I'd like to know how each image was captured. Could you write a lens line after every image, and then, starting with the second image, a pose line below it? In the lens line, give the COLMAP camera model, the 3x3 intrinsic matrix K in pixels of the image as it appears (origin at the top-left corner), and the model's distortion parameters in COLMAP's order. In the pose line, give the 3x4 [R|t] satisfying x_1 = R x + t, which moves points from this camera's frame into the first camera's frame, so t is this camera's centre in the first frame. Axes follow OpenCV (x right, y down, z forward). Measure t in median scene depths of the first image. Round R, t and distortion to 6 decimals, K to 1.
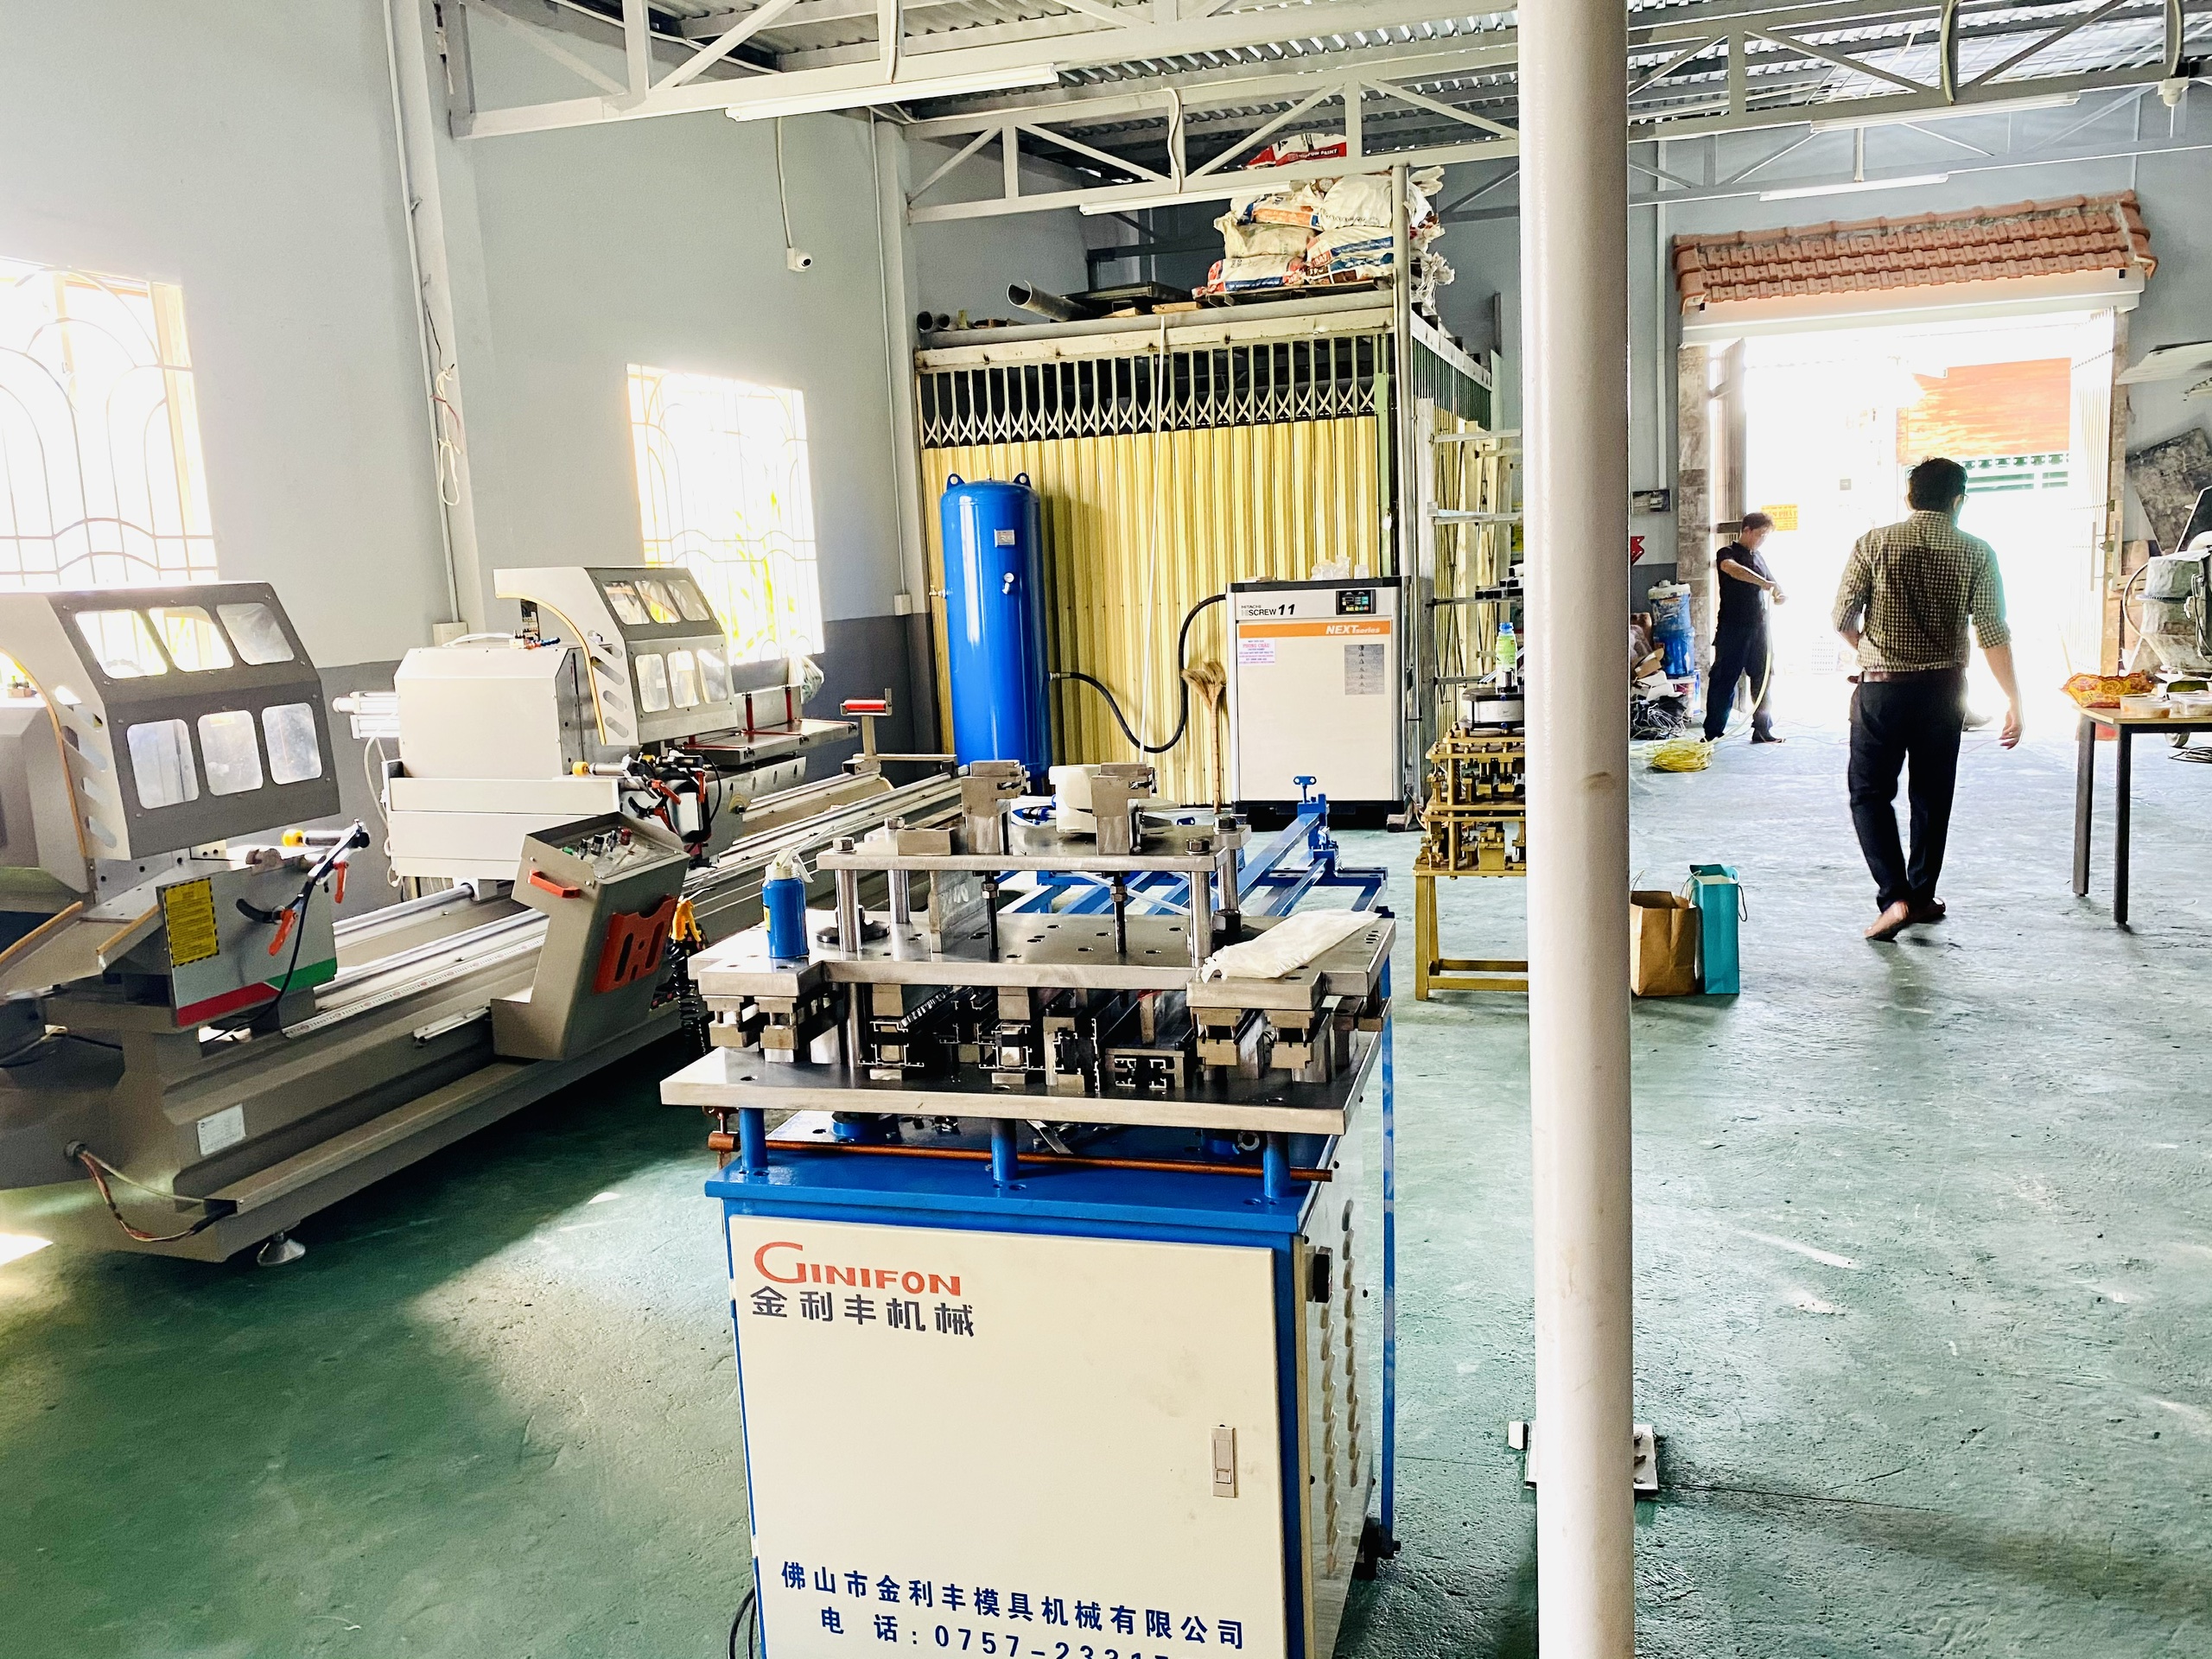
lens RADIAL K [[1689.8, 0, 1117.1], [0, 1689.8, 827.0], [0, 0, 1]] dist [0.043212, -0.054864]
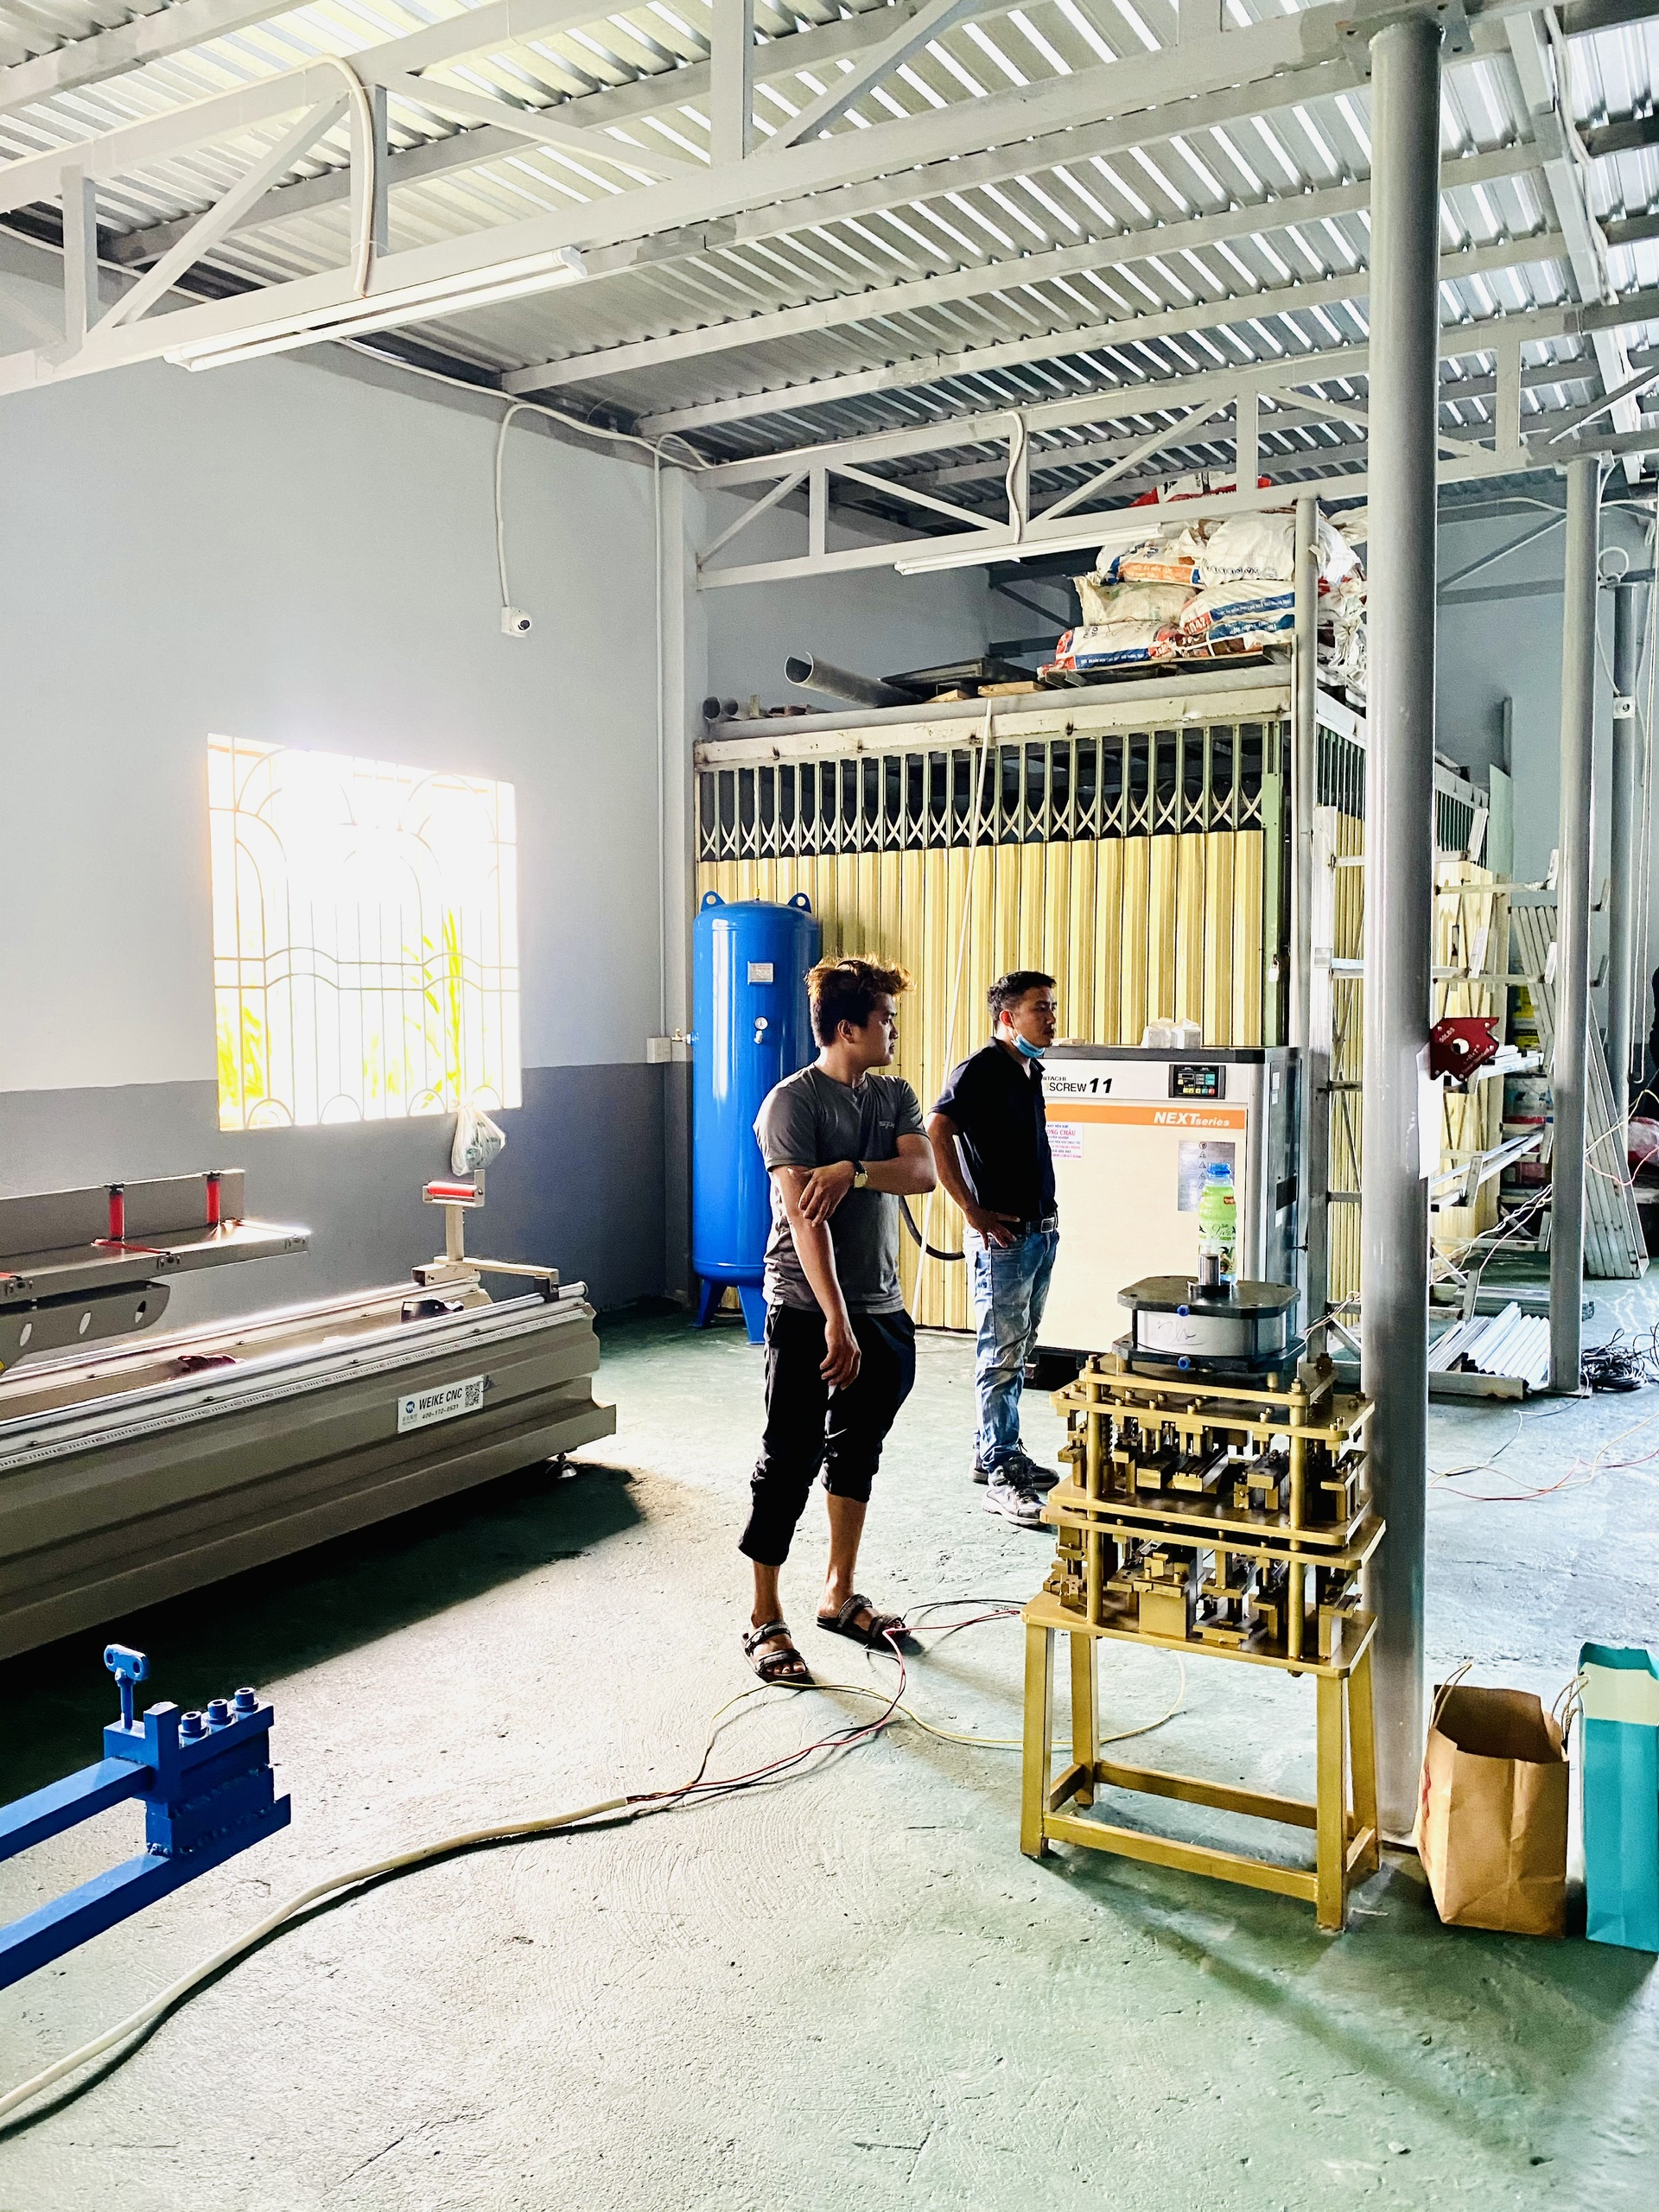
lens RADIAL K [[1674.1, 0, 819.8], [0, 1674.1, 1108.0], [0, 0, 1]] dist [0.090161, -0.171668]
pose [[0.976736, 0.057207, -0.206672, 0.139106], [-0.075359, 0.993858, -0.081045, -0.054839], [0.200766, 0.094734, 0.975048, 0.290713]]
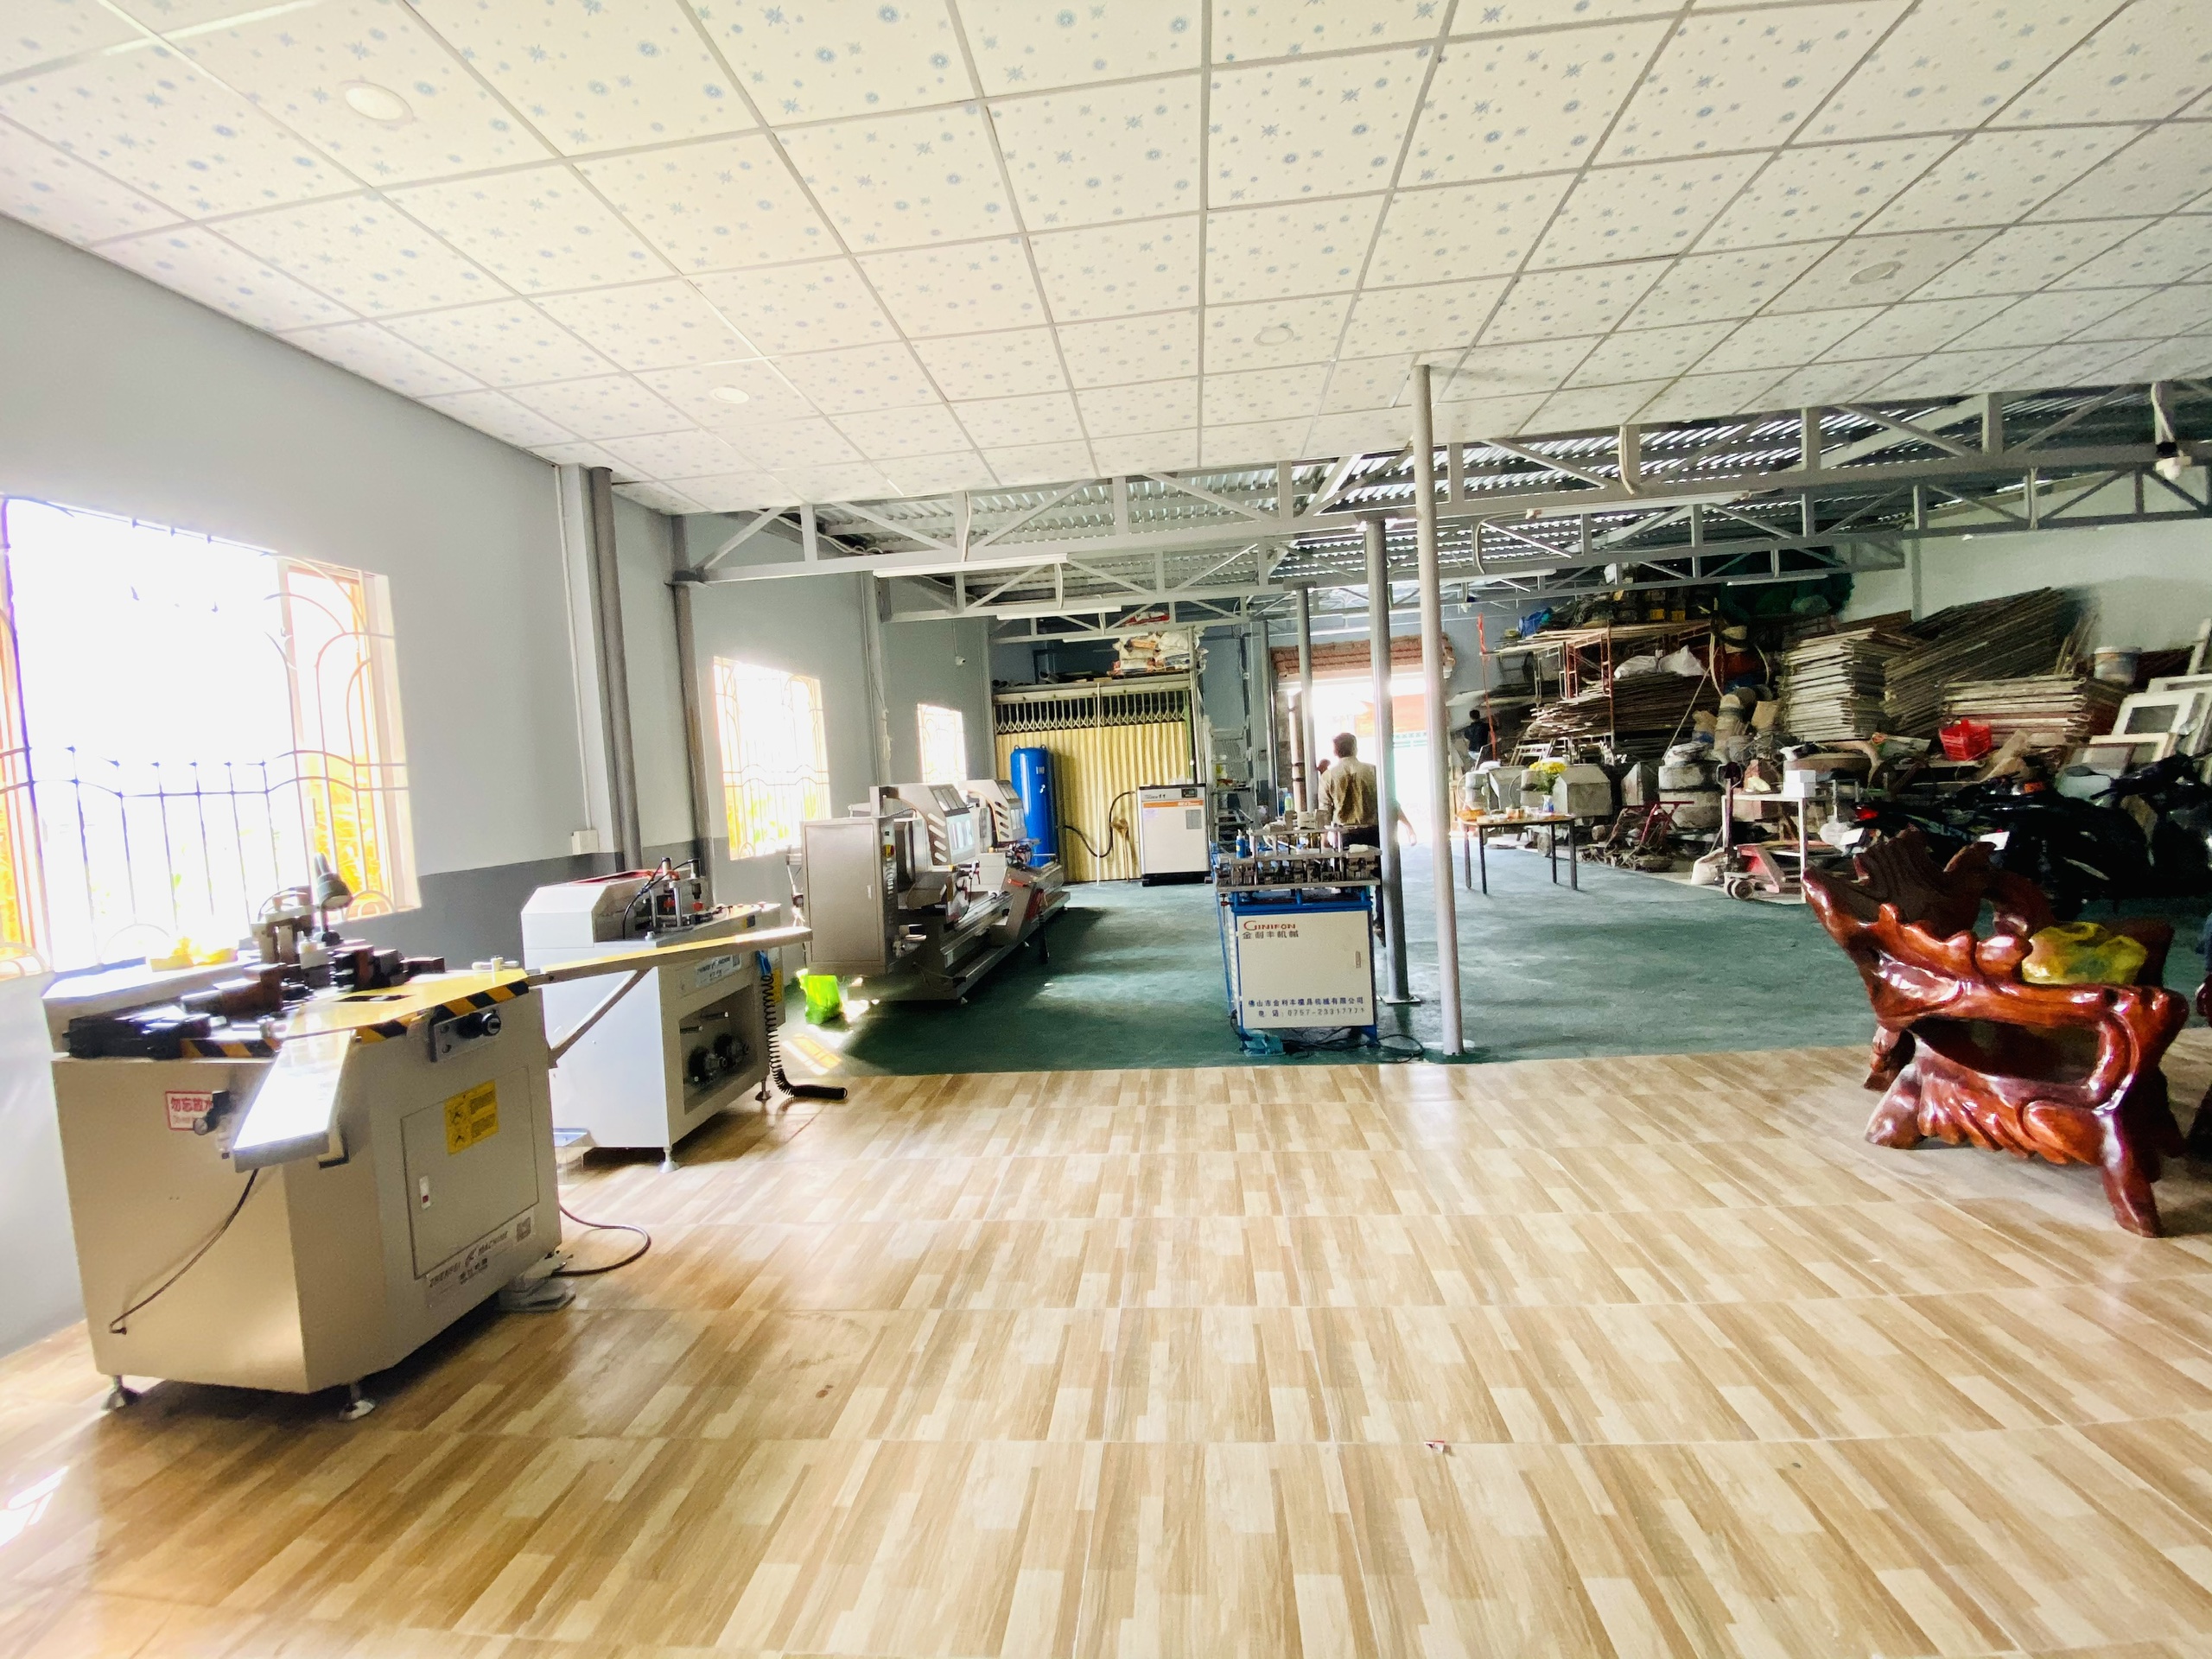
lens RADIAL K [[891.7, 0, 1112.8], [0, 891.7, 819.8], [0, 0, 1]] dist [0.020061, -0.021424]
pose [[0.981654, -0.023312, 0.189242, -0.234356], [0.045498, 0.992467, -0.113753, 0.055335], [-0.185165, 0.120276, 0.975319, -0.288977]]
